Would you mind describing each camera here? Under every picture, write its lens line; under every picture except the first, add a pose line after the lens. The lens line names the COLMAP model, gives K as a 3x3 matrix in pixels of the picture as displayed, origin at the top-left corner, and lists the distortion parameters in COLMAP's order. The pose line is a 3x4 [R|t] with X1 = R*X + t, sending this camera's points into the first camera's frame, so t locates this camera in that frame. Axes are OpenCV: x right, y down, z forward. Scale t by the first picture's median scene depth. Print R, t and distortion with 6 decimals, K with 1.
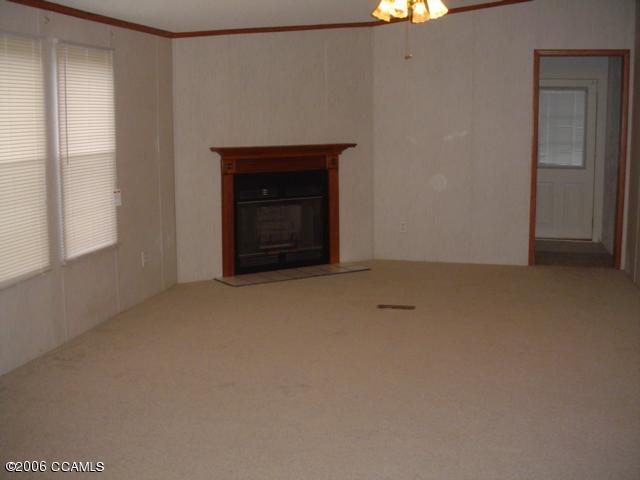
lens RADIAL K [[826.3, 0, 319.8], [0, 826.3, 240.5], [0, 0, 1]] dist [-0.129922, 0.000000]
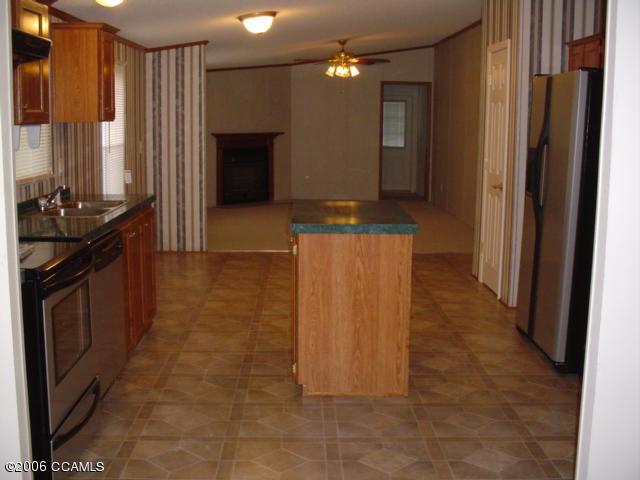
lens RADIAL K [[826.3, 0, 322.3], [0, 826.3, 239.9], [0, 0, 1]] dist [-0.129922, 0.000000]
pose [[0.971608, -0.024422, 0.235332, -0.281422], [0.024569, 0.999695, 0.002308, 0.105605], [-0.235317, 0.003540, 0.971912, -0.699136]]
